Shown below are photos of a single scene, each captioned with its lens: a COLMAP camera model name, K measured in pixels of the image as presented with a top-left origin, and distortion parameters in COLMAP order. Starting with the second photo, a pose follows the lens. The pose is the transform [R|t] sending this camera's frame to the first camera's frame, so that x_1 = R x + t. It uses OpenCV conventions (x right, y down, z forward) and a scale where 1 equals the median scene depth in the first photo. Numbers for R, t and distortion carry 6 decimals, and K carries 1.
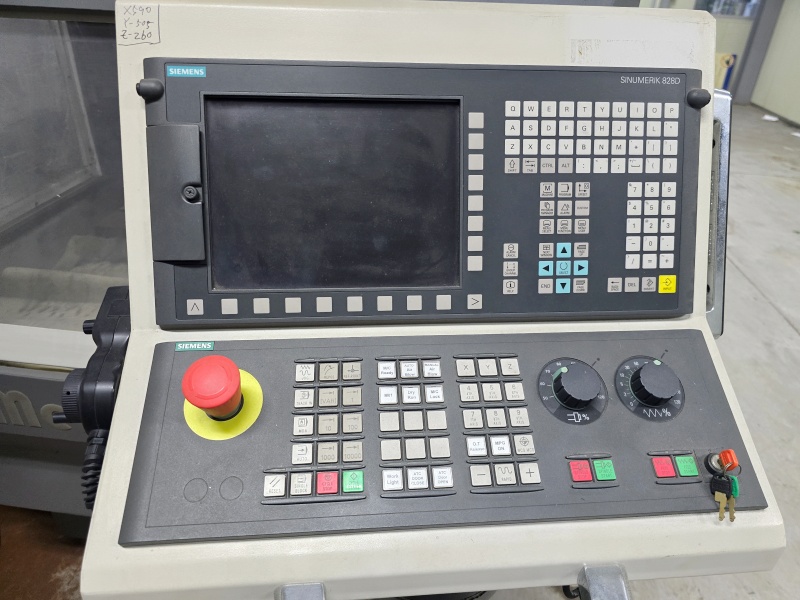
lens RADIAL K [[565.9, 0, 400.0], [0, 565.9, 300.0], [0, 0, 1]] dist [0.045881, -0.061781]
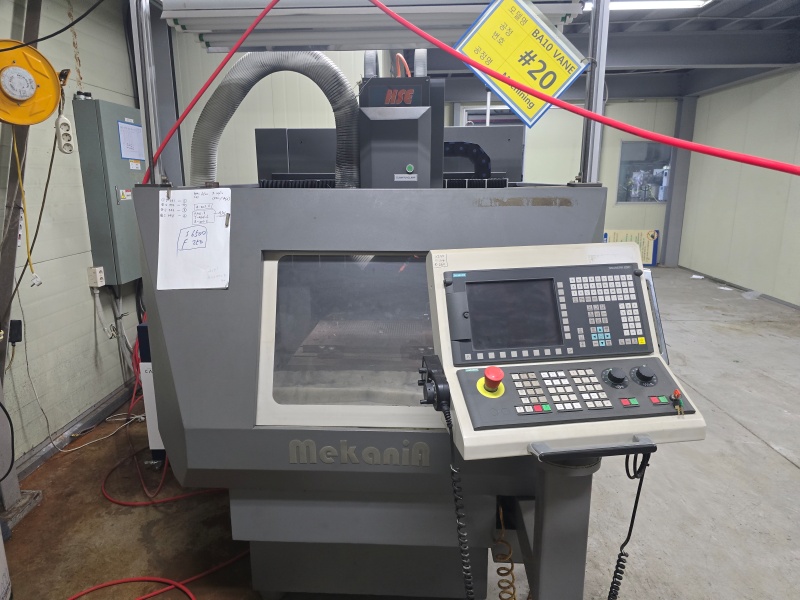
lens RADIAL K [[528.6, 0, 394.9], [0, 528.6, 292.7], [0, 0, 1]] dist [0.062515, -0.064981]
pose [[0.997509, -0.061647, 0.034277, -0.739531], [0.069241, 0.948491, -0.309145, 0.451801], [-0.013453, 0.310749, 0.950397, -1.397341]]
